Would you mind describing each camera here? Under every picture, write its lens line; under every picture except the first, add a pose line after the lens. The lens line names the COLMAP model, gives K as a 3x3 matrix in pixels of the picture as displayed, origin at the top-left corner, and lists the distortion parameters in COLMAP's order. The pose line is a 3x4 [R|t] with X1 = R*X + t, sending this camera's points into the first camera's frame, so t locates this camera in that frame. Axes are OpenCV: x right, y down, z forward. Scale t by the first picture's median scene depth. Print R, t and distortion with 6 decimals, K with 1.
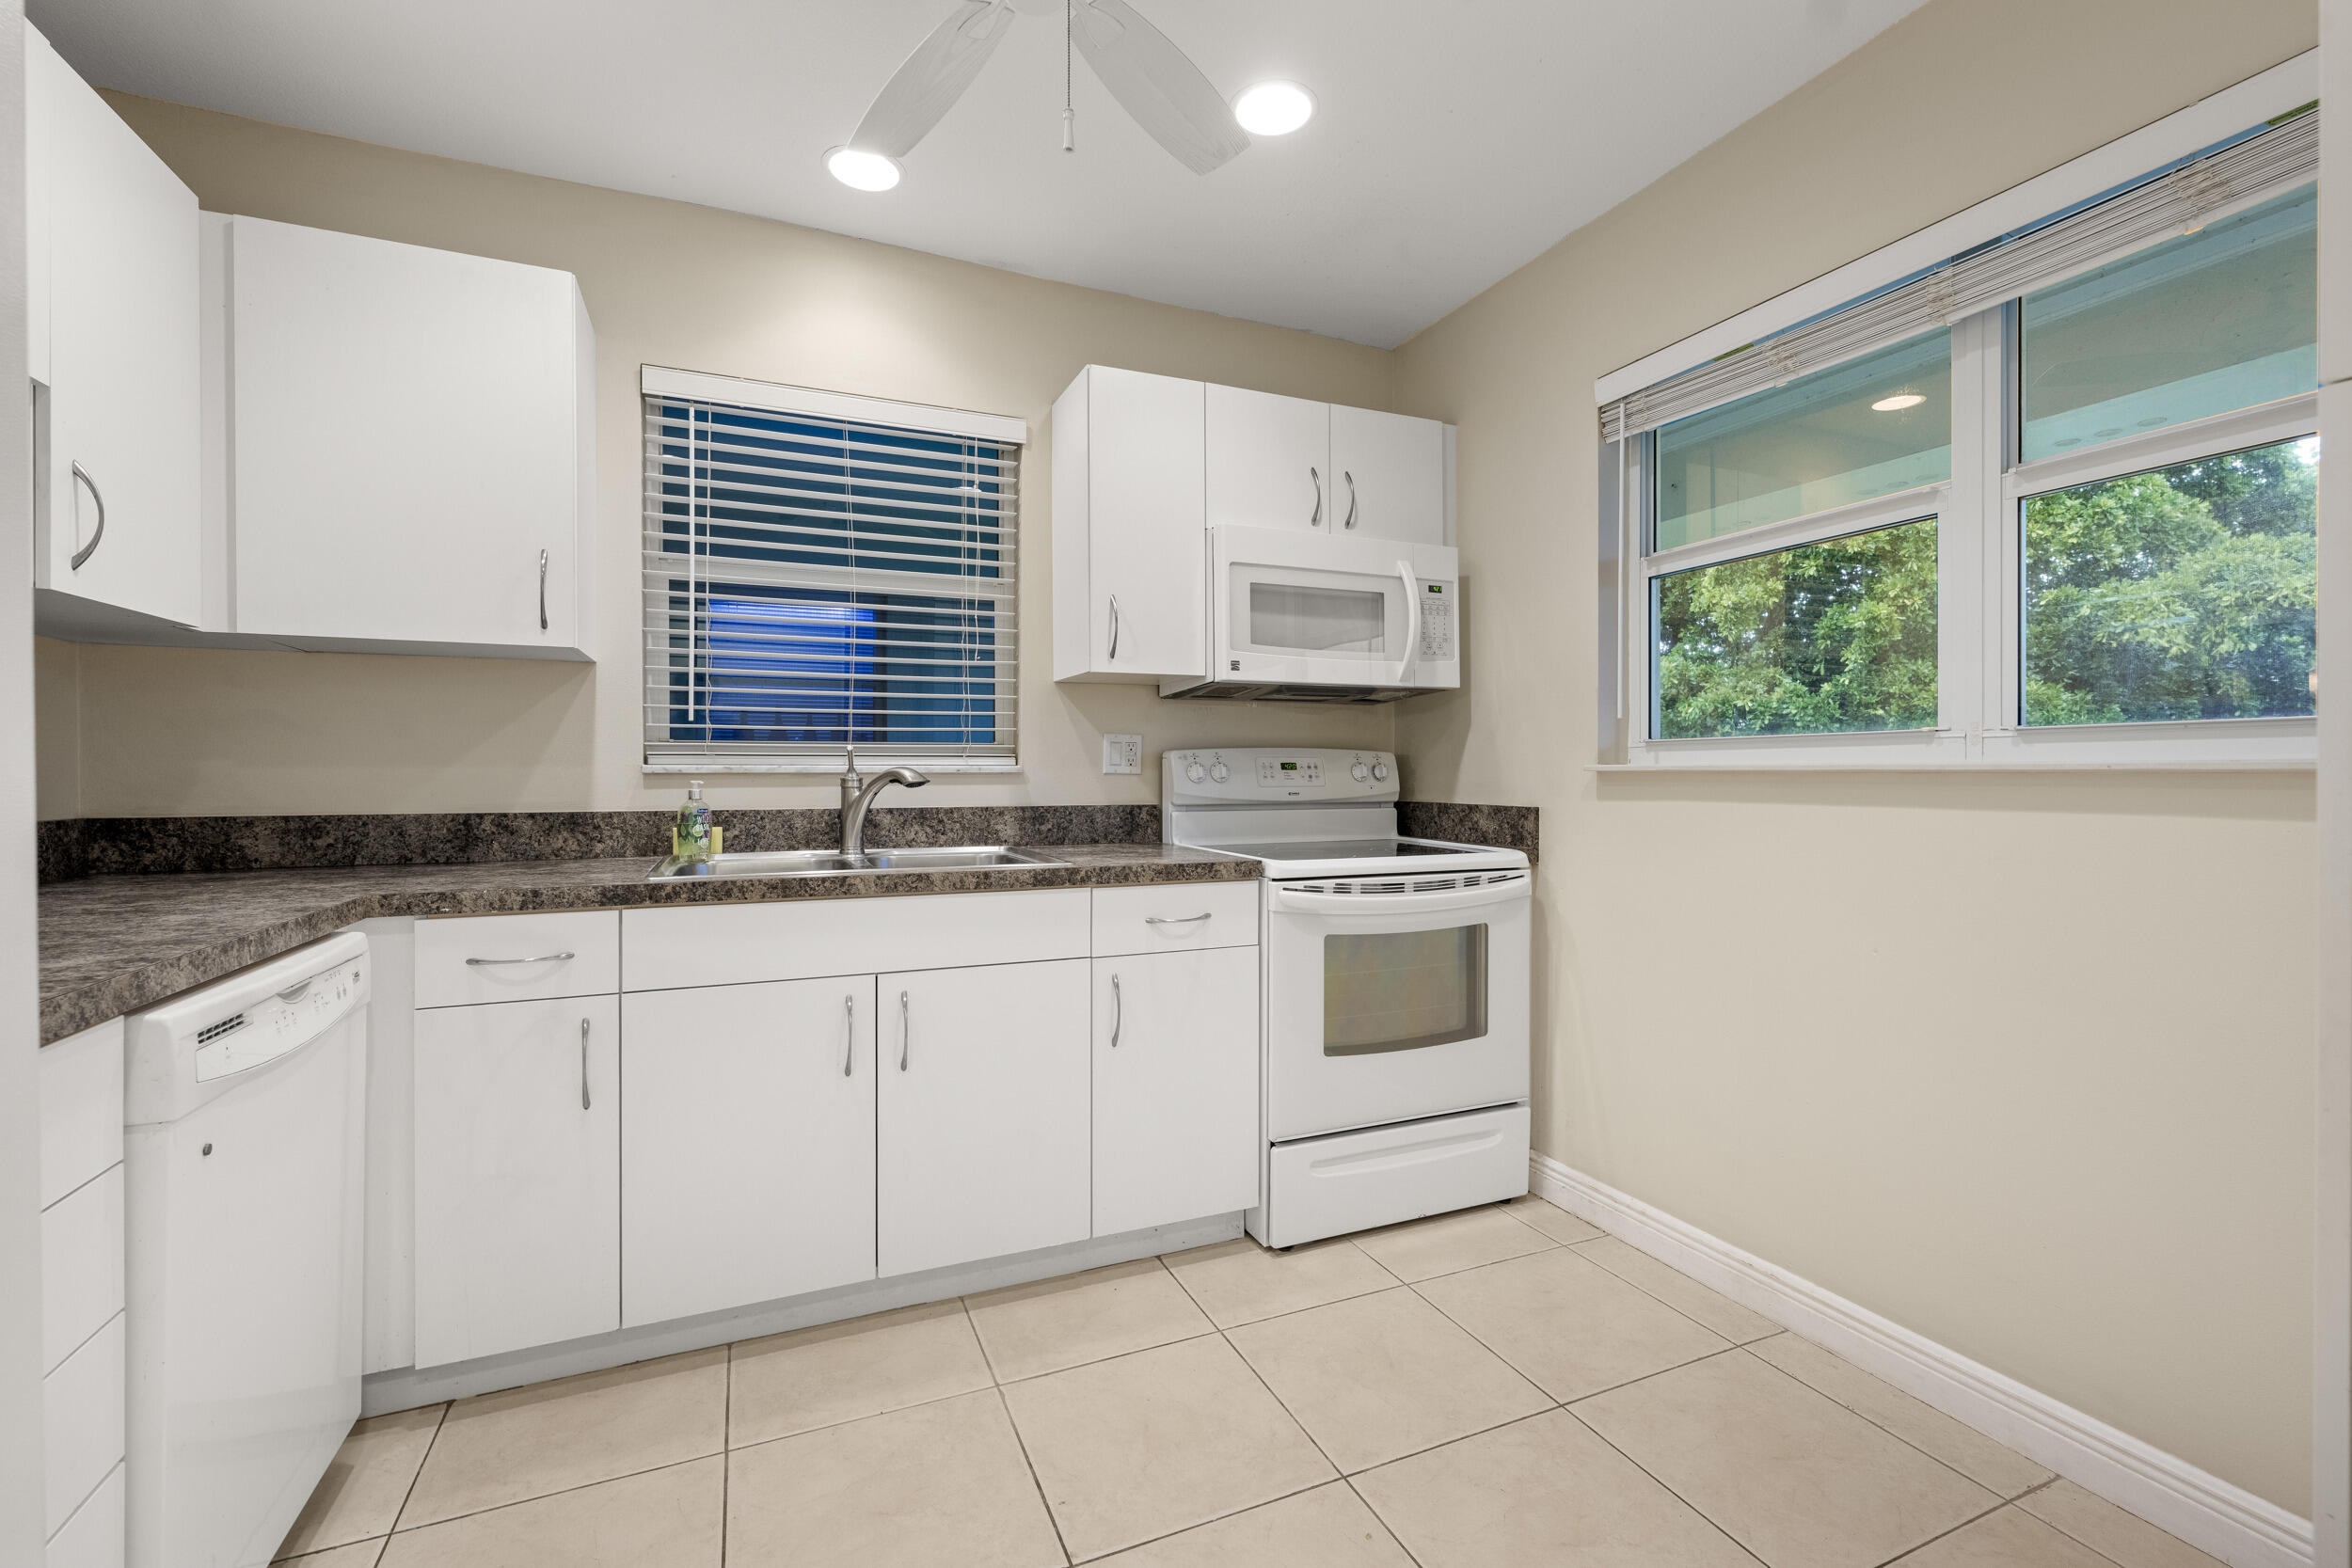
lens RADIAL K [[1006.9, 0, 1182.8], [0, 1006.9, 783.3], [0, 0, 1]] dist [0.002638, -0.000102]
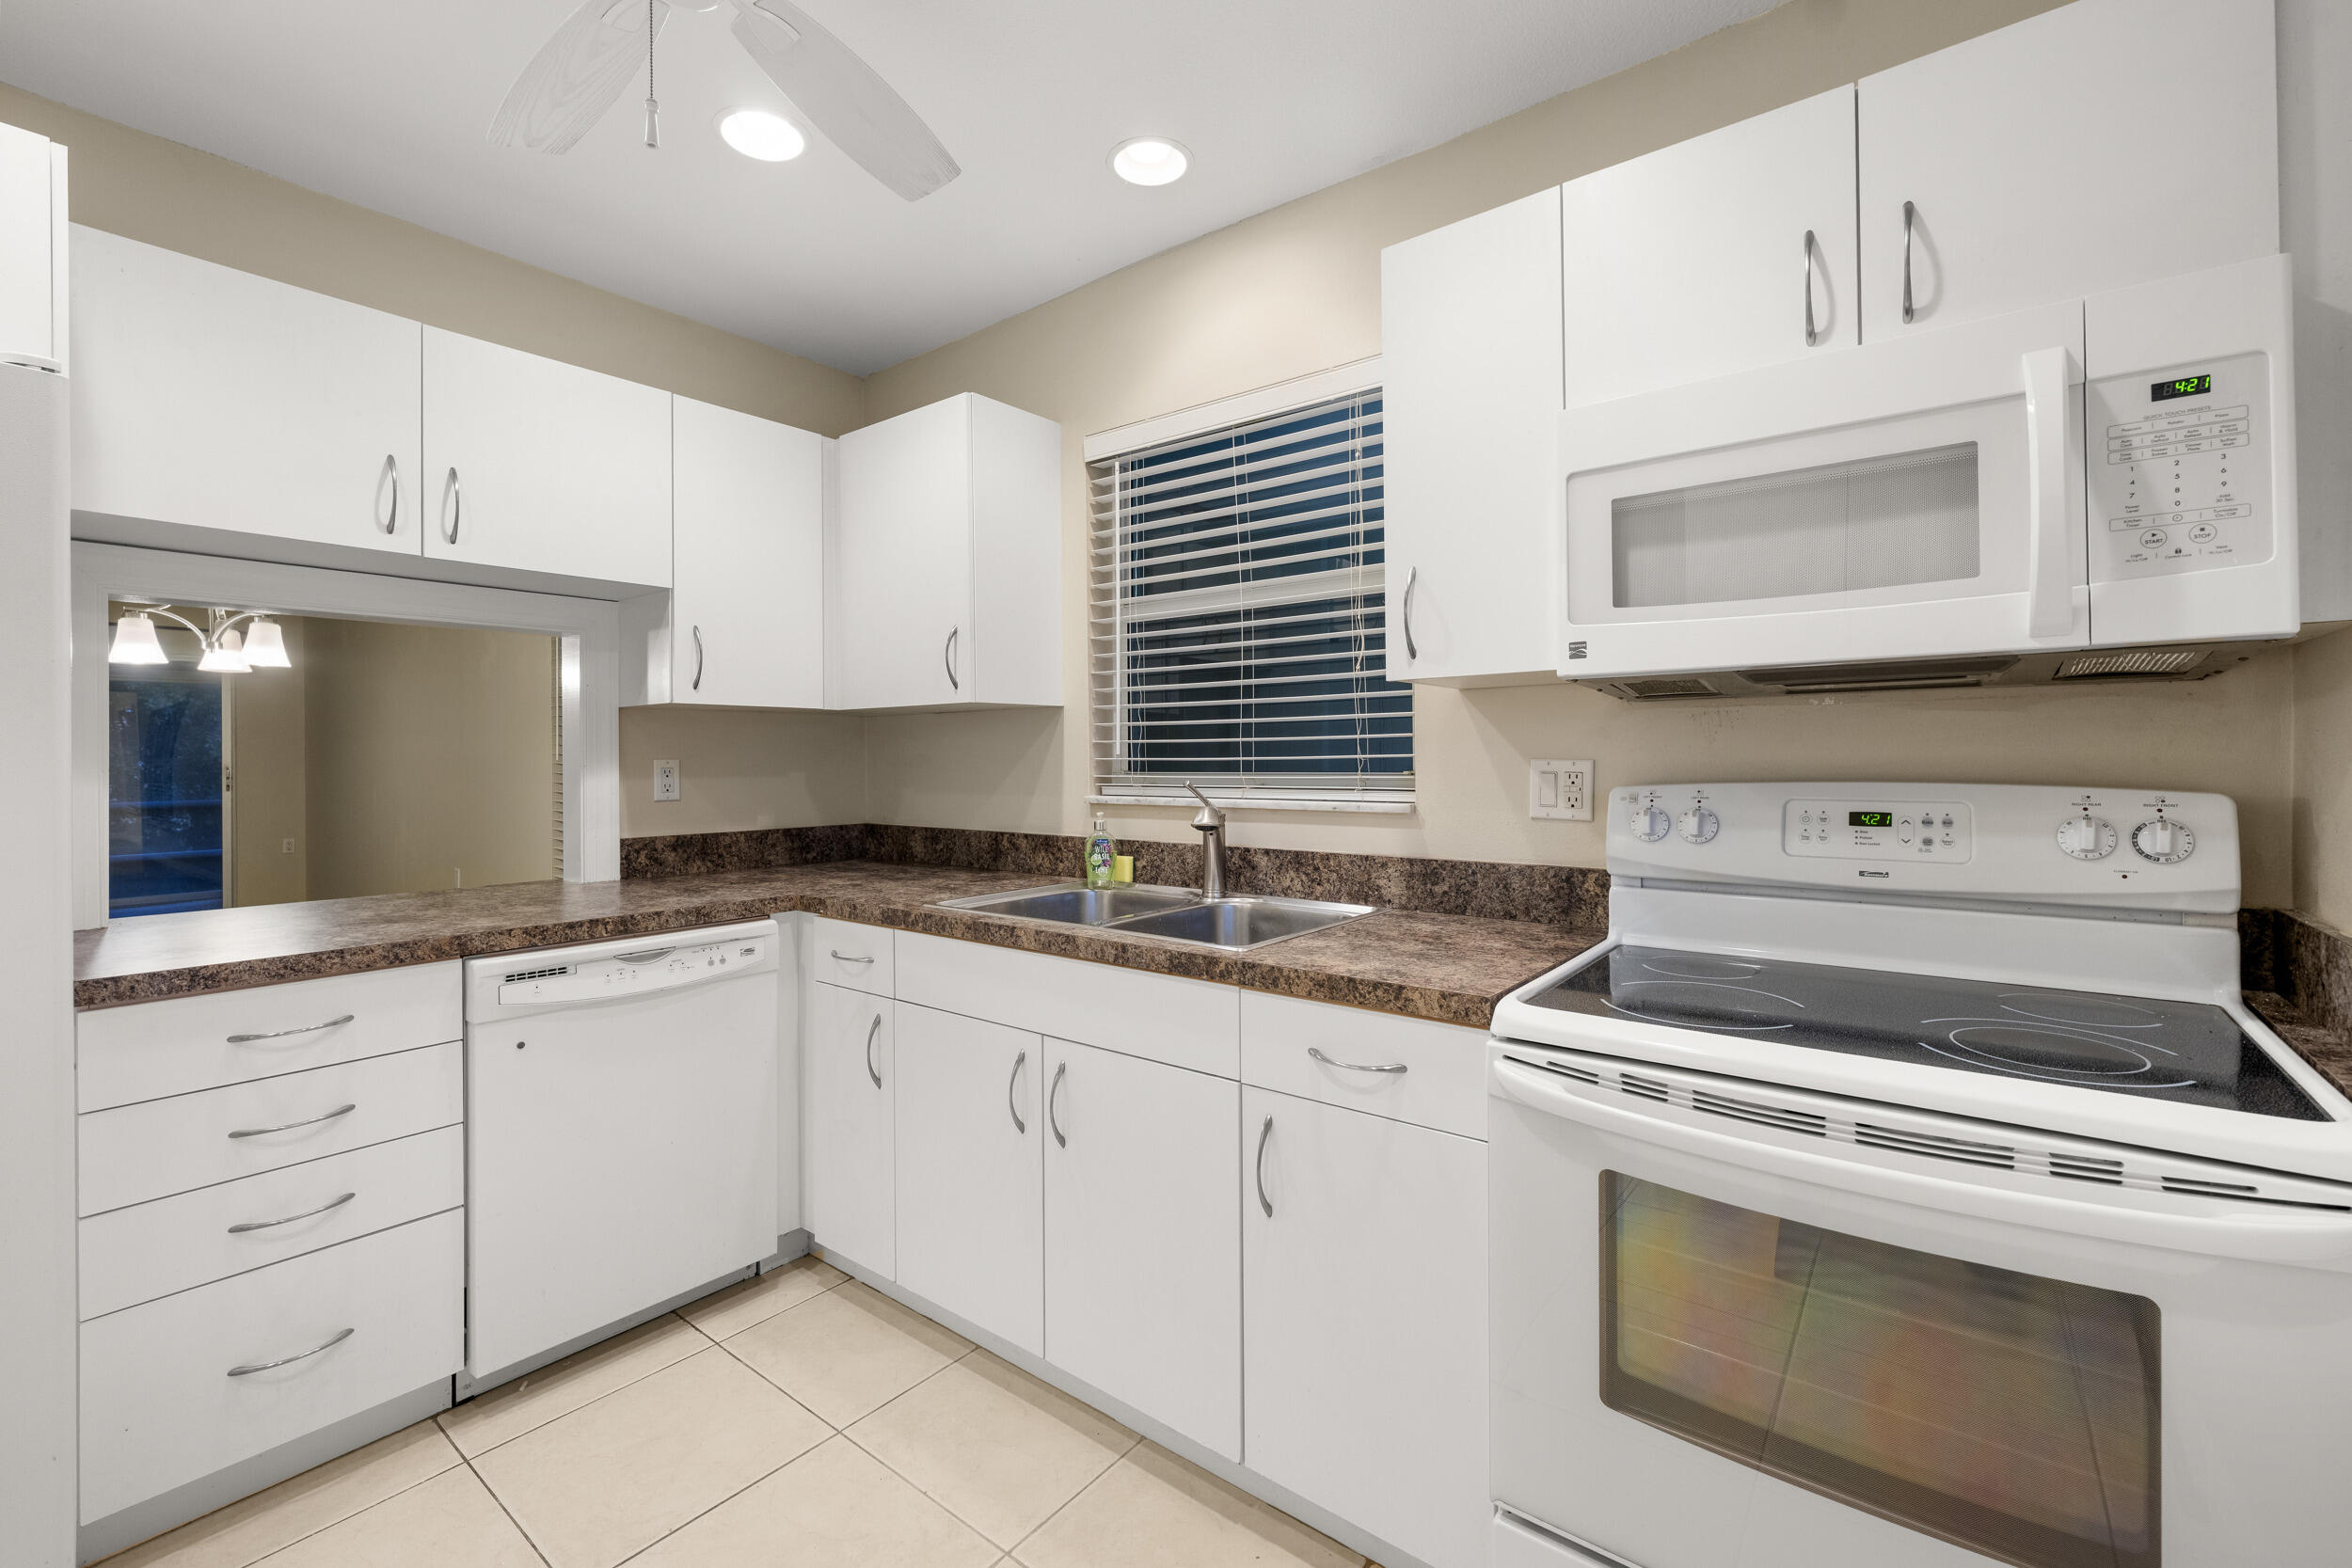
lens RADIAL K [[1006.9, 0, 1172.3], [0, 1006.9, 759.6], [0, 0, 1]] dist [0.002638, -0.000102]
pose [[0.464545, -0.000364, -0.885549, 0.457888], [-0.004891, 0.999984, -0.002977, -0.051120], [0.885536, 0.005714, 0.464536, 0.523322]]
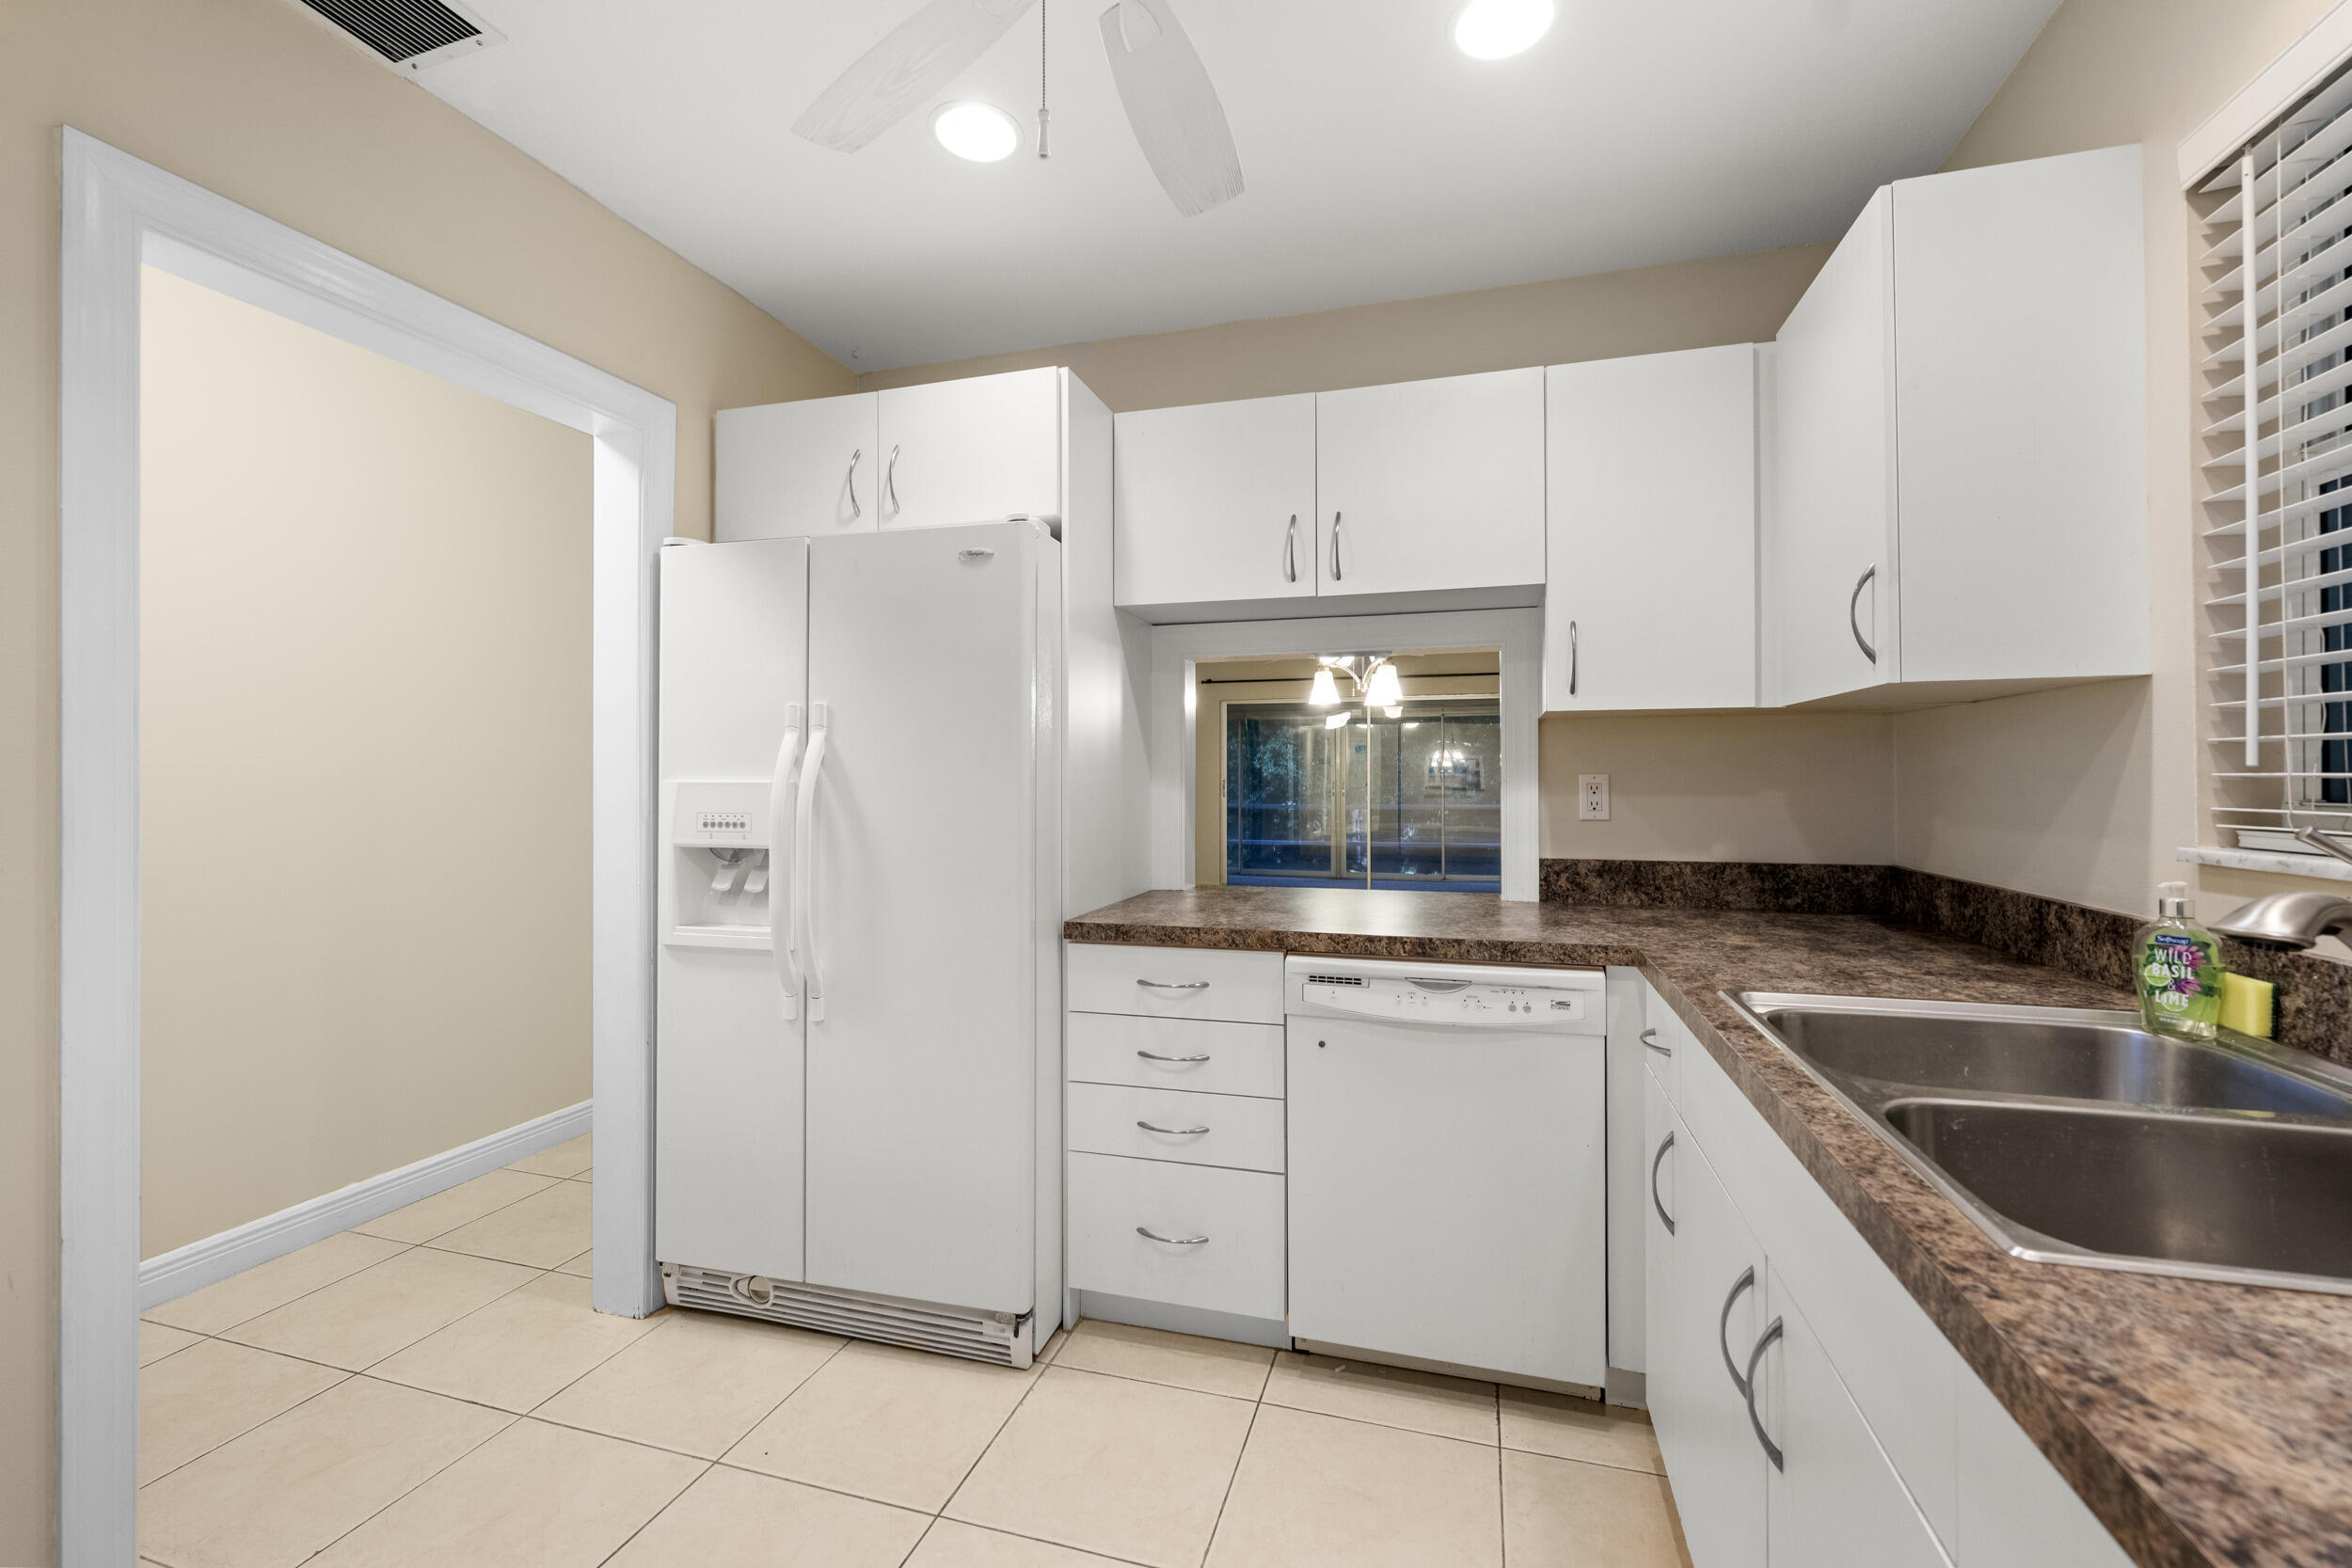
lens RADIAL K [[1006.9, 0, 1159.5], [0, 1006.9, 774.7], [0, 0, 1]] dist [0.002638, -0.000102]
pose [[-0.657101, 0.000259, -0.753803, 0.251118], [-0.005461, 0.999972, 0.005104, -0.054038], [0.753783, 0.007471, -0.657081, 0.866747]]
